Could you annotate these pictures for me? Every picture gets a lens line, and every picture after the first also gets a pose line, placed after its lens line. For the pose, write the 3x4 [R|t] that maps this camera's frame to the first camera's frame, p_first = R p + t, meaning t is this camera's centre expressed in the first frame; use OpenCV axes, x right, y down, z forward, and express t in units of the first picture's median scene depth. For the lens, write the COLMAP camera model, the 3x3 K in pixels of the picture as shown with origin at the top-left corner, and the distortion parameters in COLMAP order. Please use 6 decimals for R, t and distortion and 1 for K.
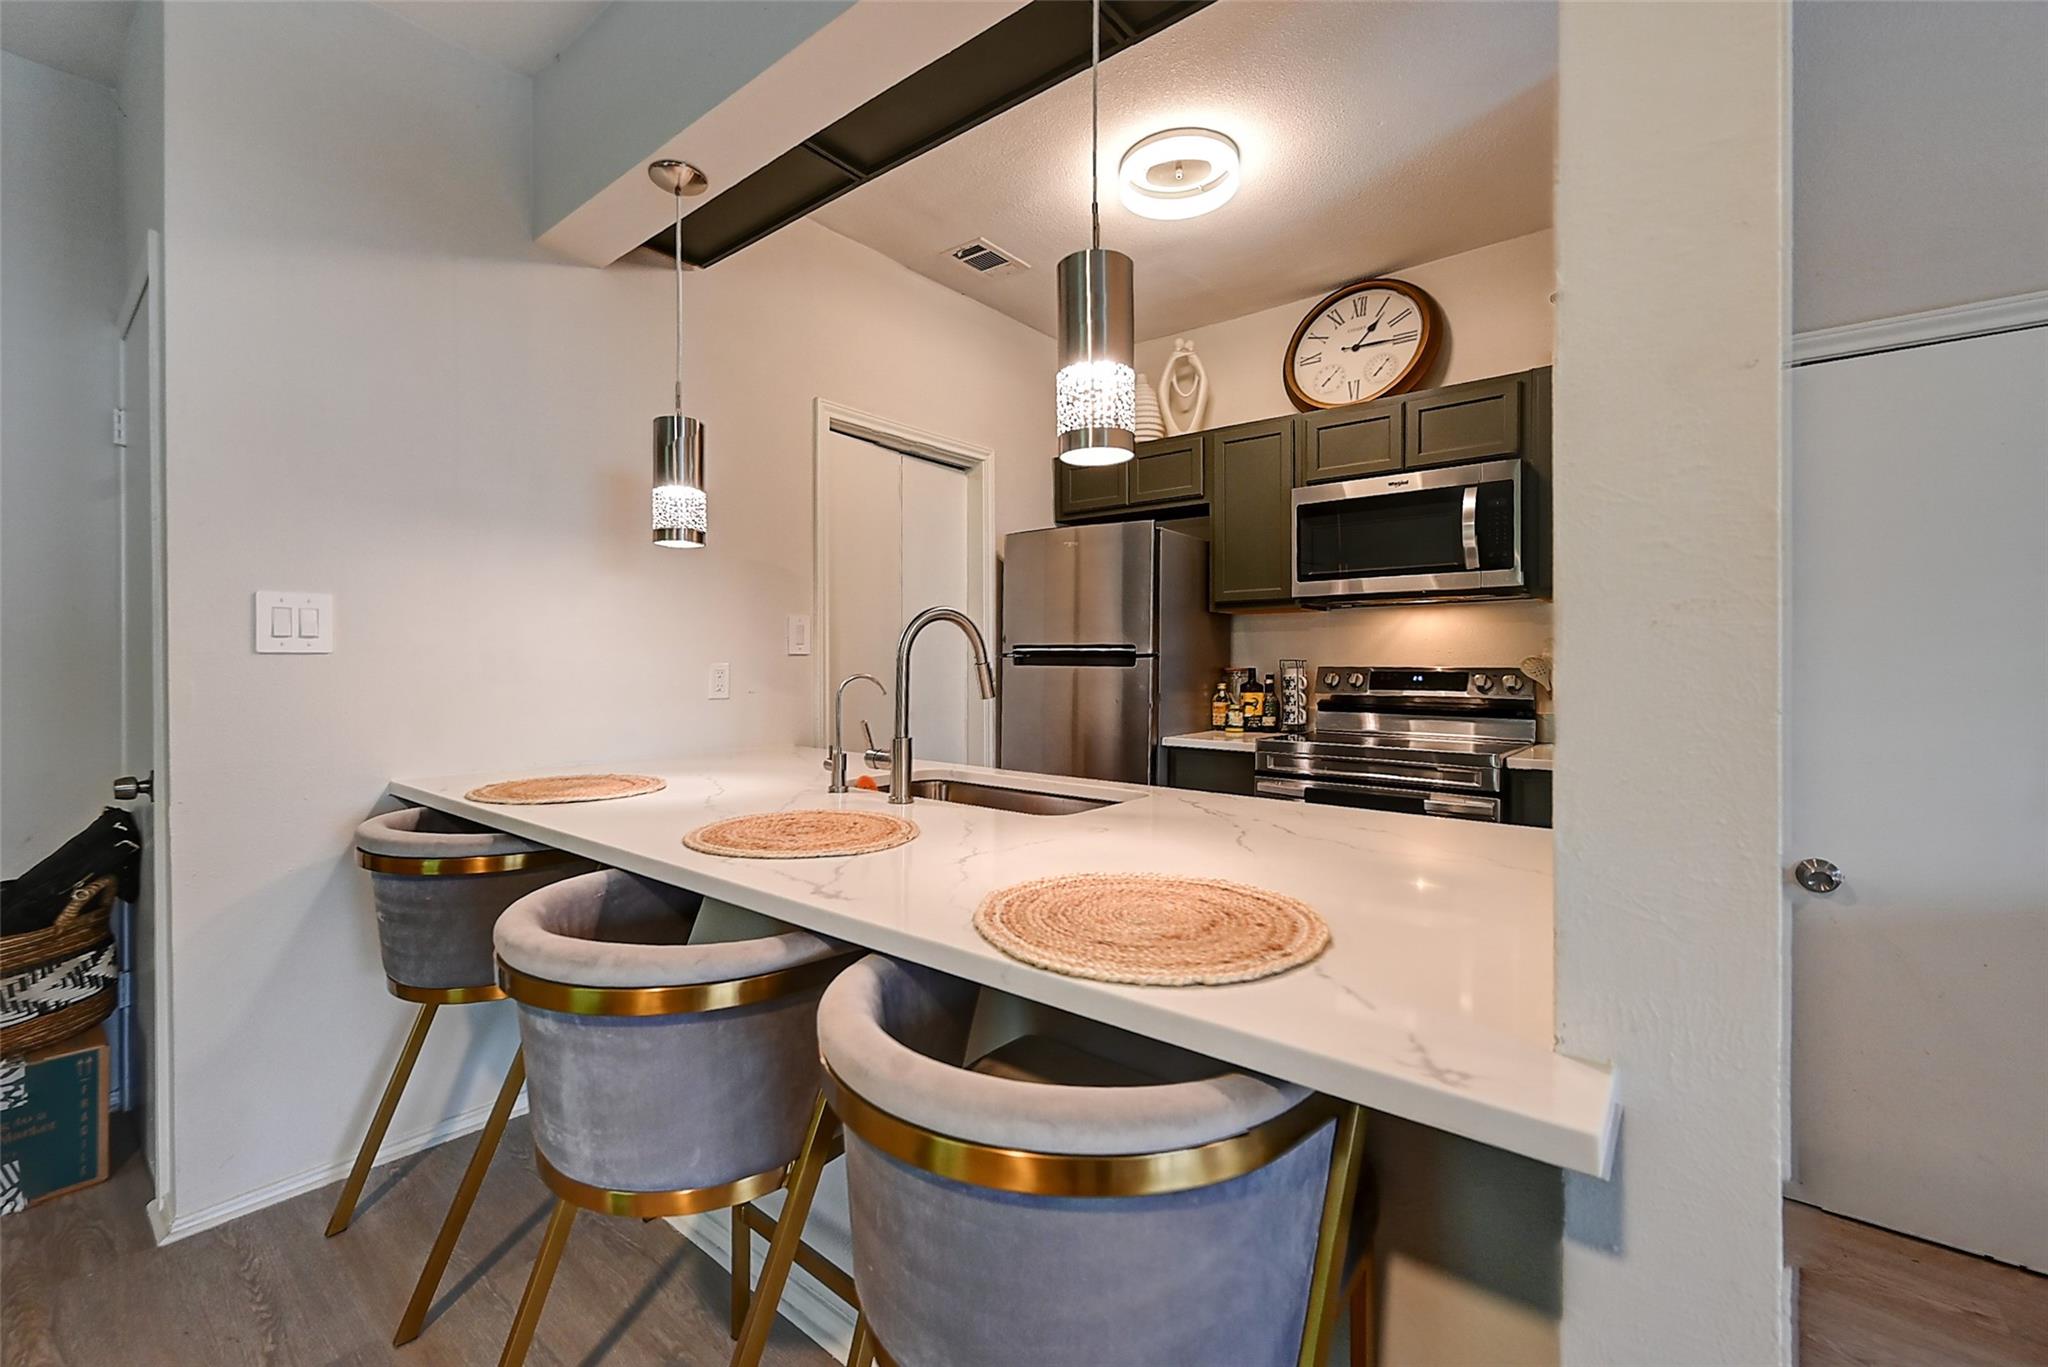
lens RADIAL K [[852.5, 0, 1009.3], [0, 852.5, 671.0], [0, 0, 1]] dist [0.005050, -0.000123]
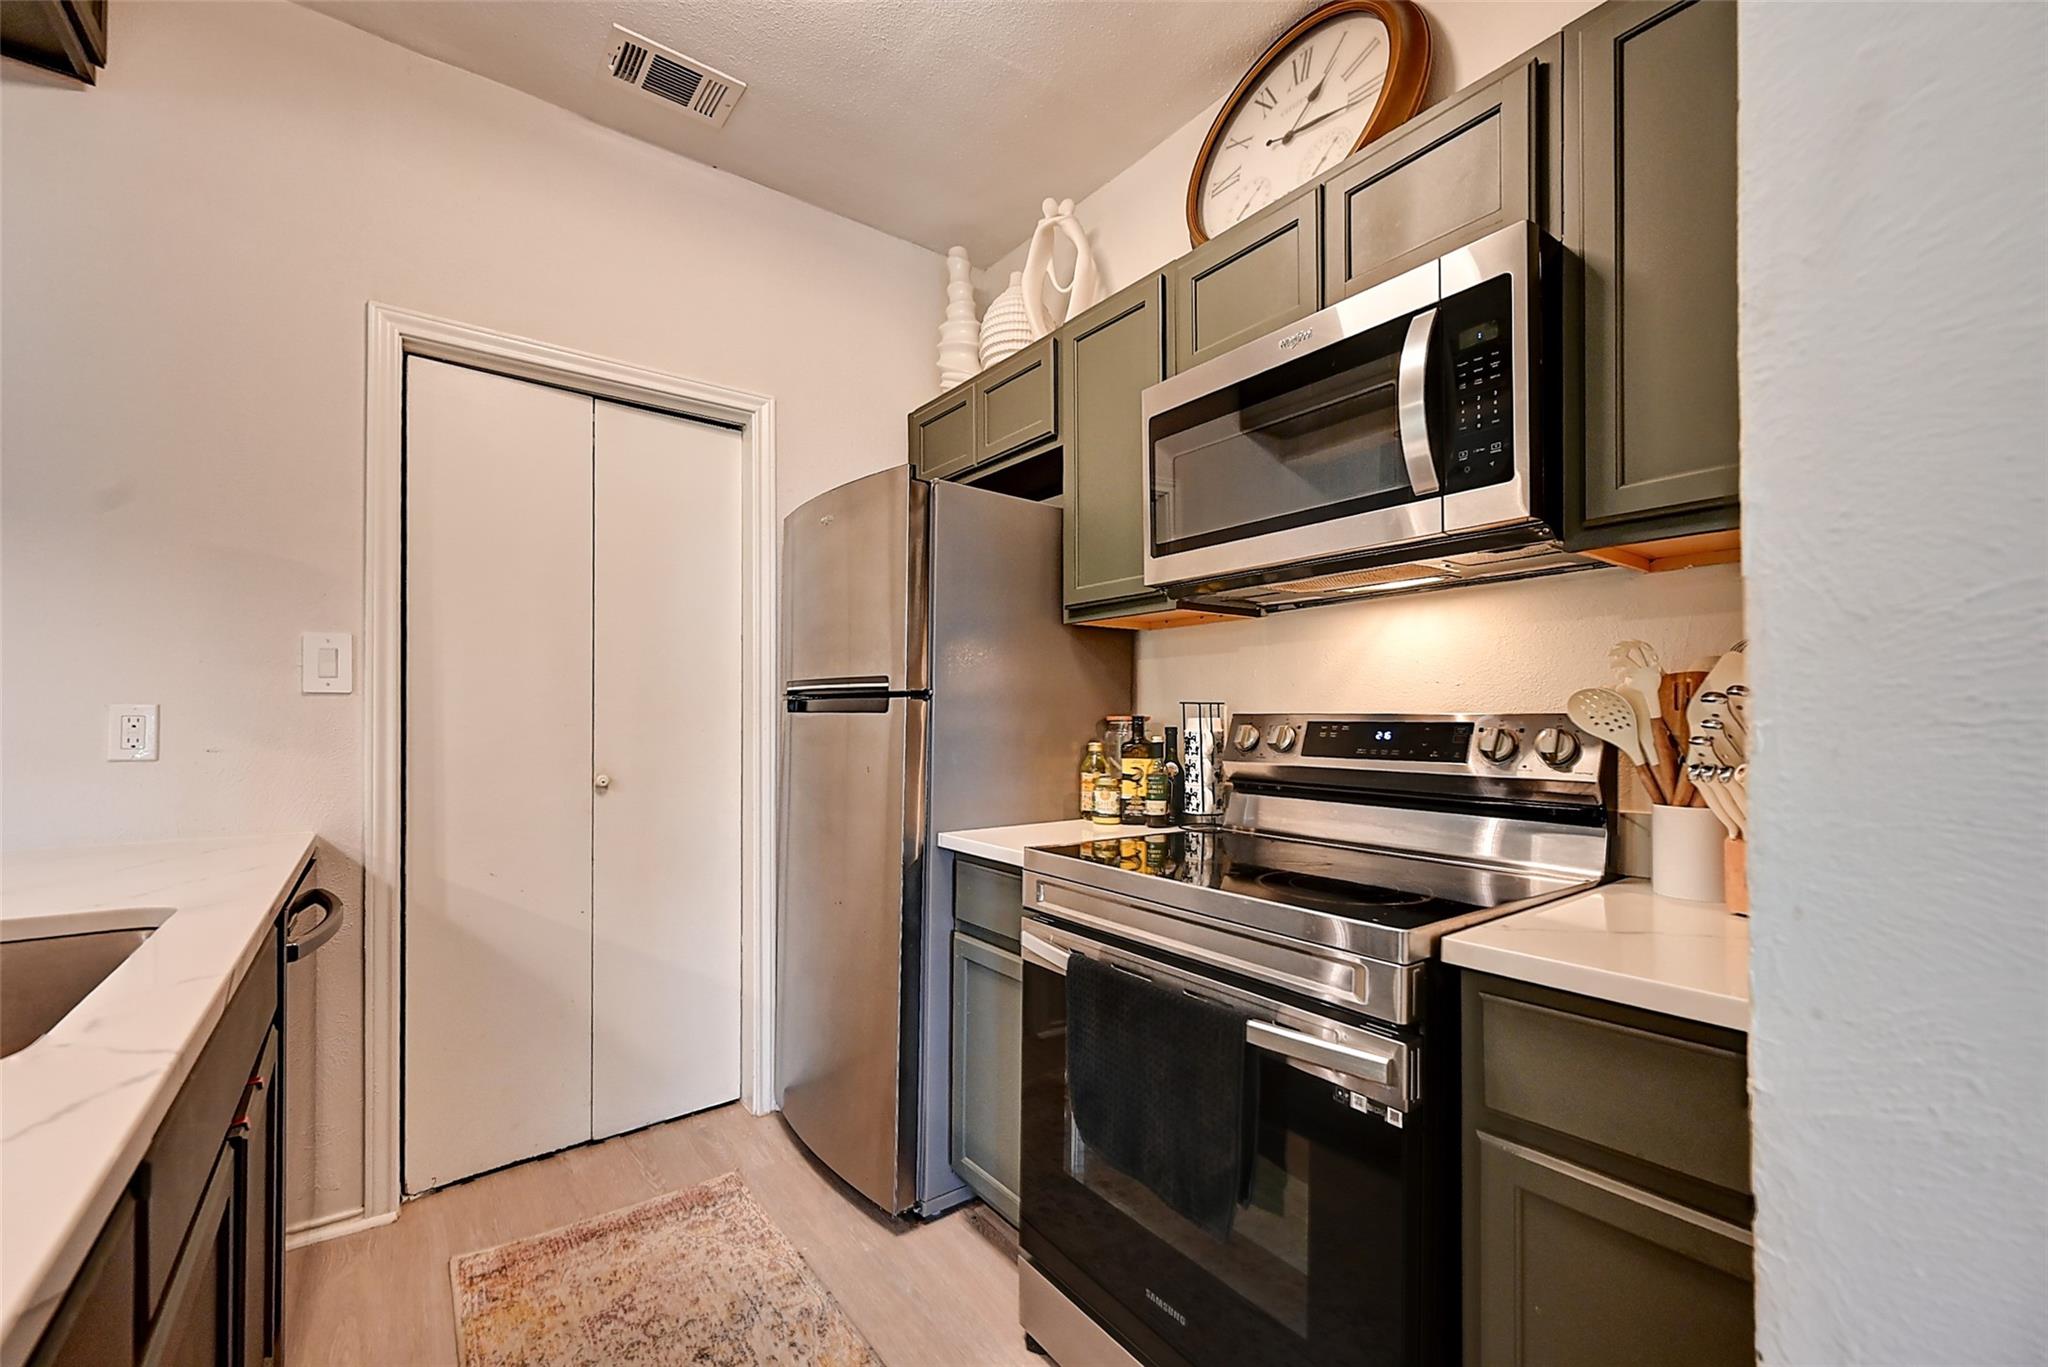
lens RADIAL K [[852.5, 0, 1032.4], [0, 852.5, 708.9], [0, 0, 1]] dist [0.005050, -0.000123]
pose [[0.972223, -0.002130, -0.234048, 0.387960], [-0.003157, 0.999748, -0.022212, 0.004909], [0.234036, 0.022334, 0.971971, 0.447817]]
